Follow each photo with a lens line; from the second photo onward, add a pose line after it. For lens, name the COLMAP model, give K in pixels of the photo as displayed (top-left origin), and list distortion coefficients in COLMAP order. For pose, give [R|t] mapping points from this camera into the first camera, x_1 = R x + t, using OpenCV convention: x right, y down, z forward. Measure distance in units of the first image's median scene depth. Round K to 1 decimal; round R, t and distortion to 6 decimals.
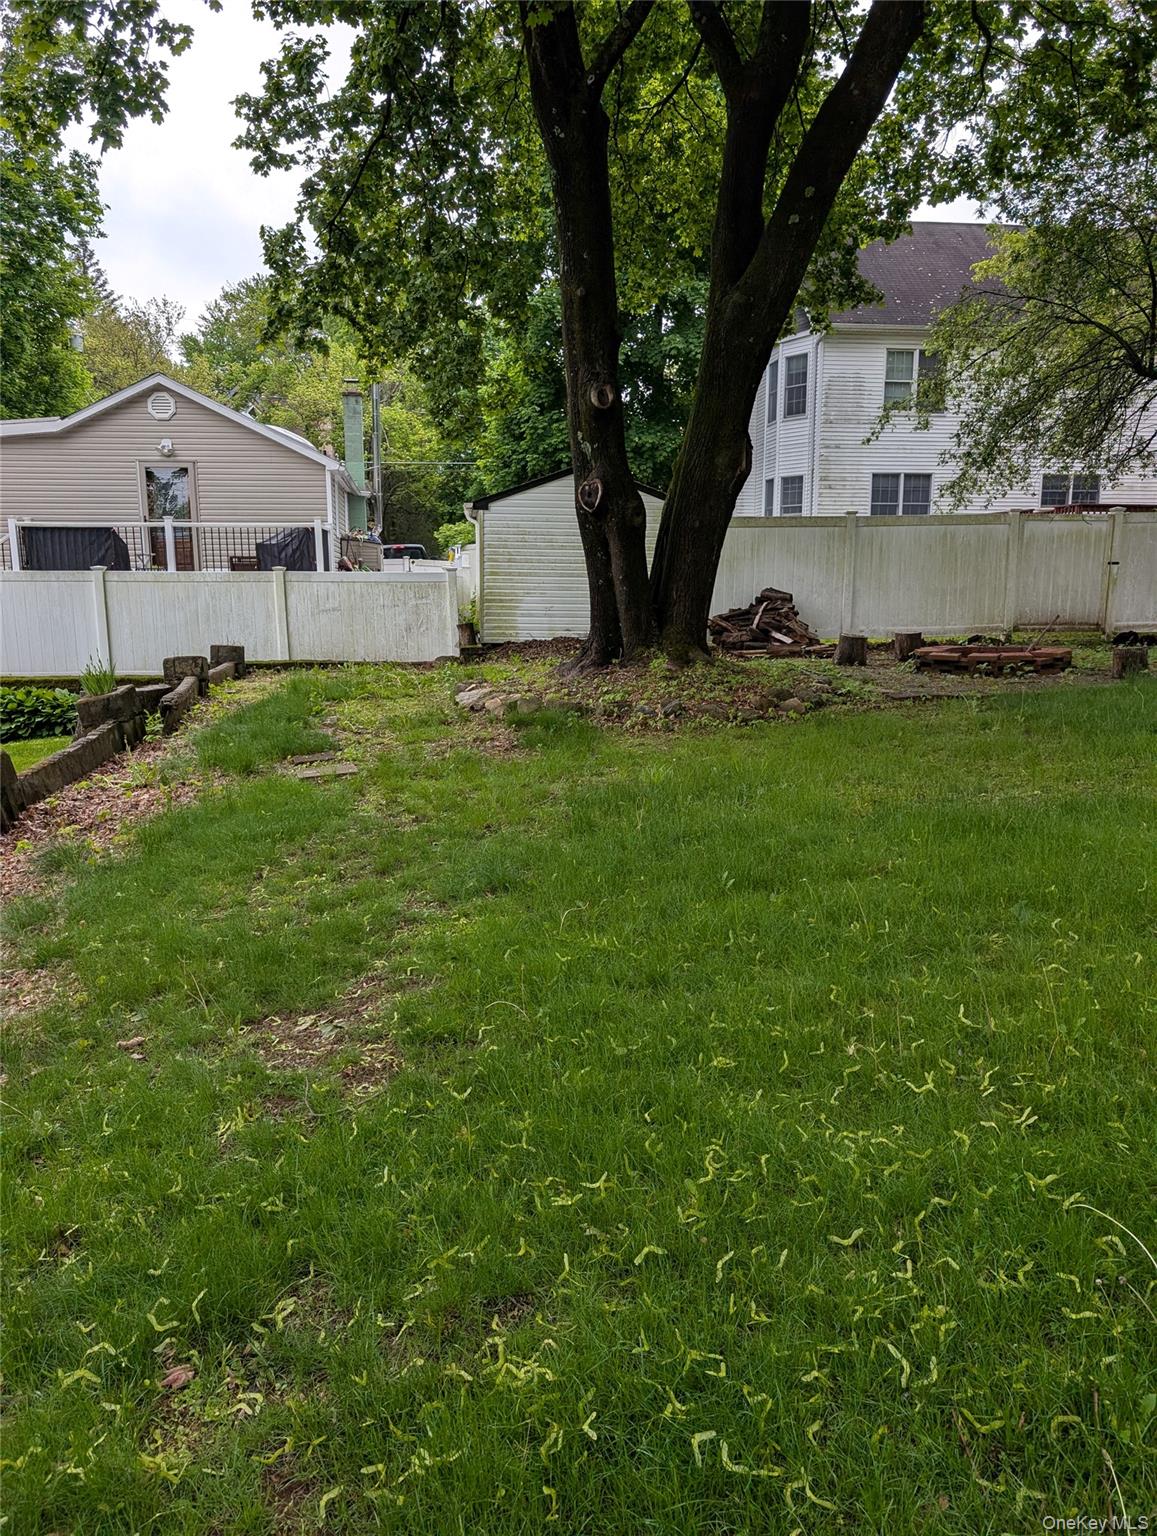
lens RADIAL K [[1104.8, 0, 576.6], [0, 1104.8, 781.0], [0, 0, 1]] dist [0.009674, -0.011610]
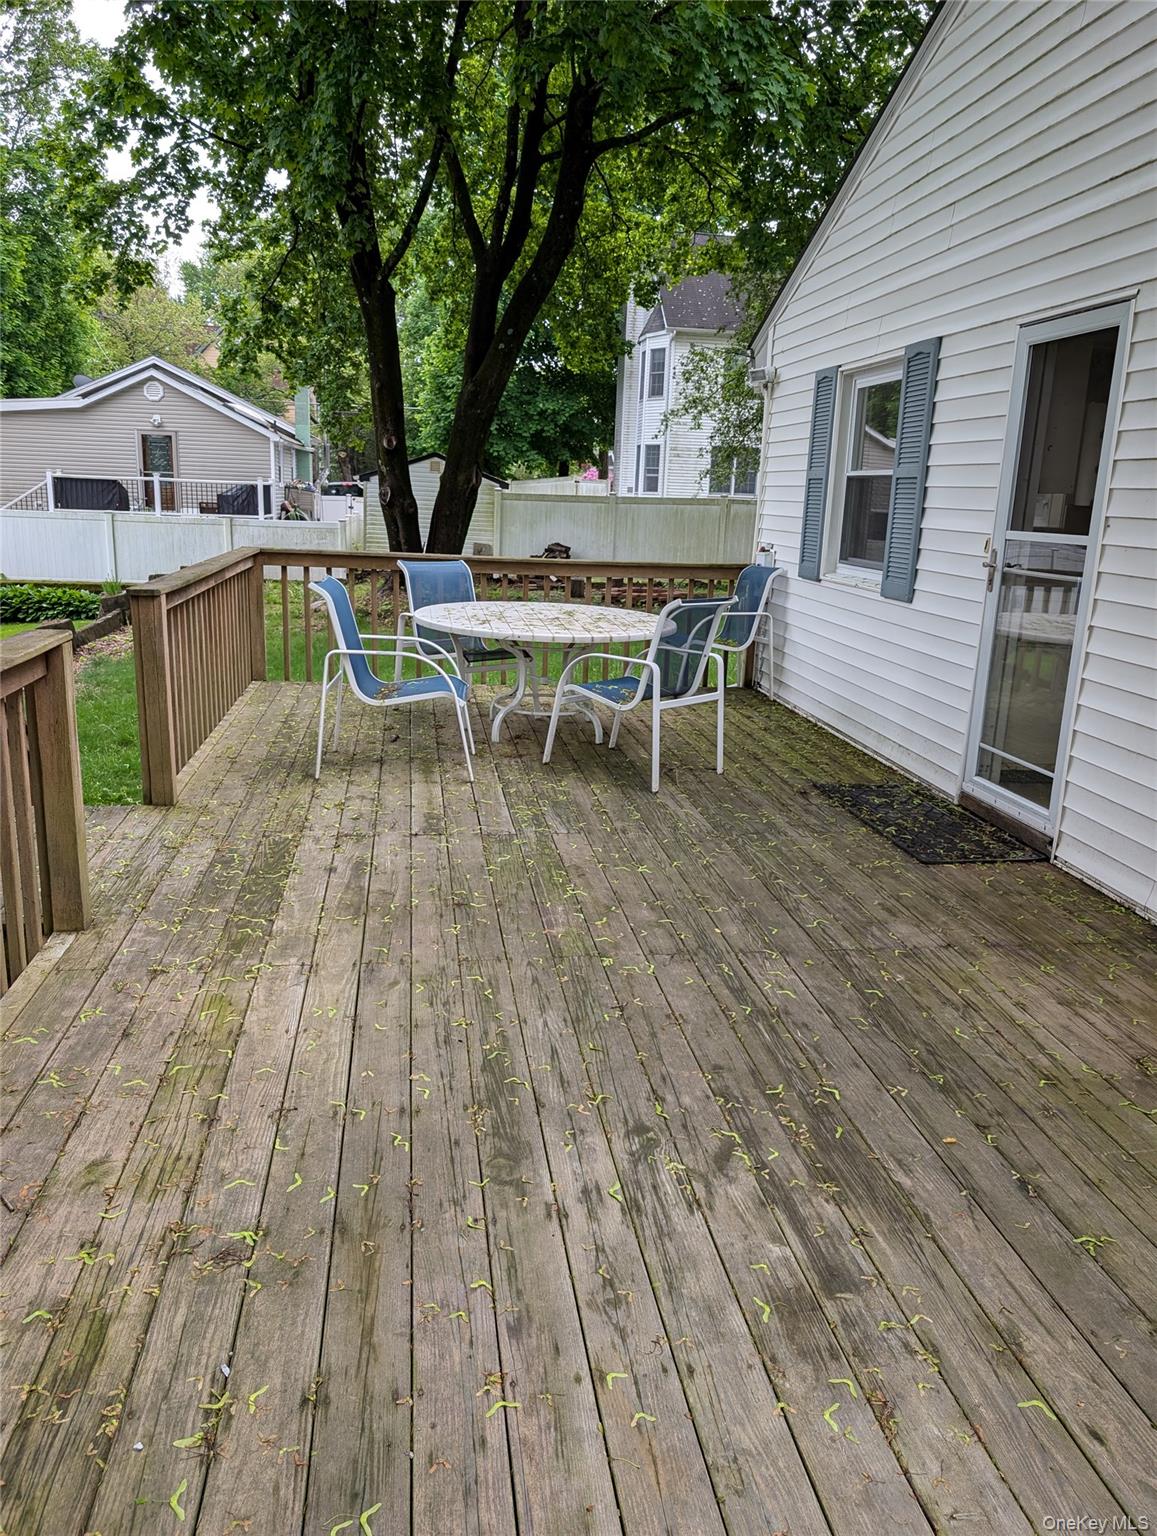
lens RADIAL K [[1104.8, 0, 580.6], [0, 1104.8, 756.3], [0, 0, 1]] dist [0.009674, -0.011610]
pose [[0.999220, 0.038283, 0.009679, 0.190980], [-0.038711, 0.998056, 0.048839, 0.039649], [-0.007790, -0.049176, 0.998760, -0.482782]]
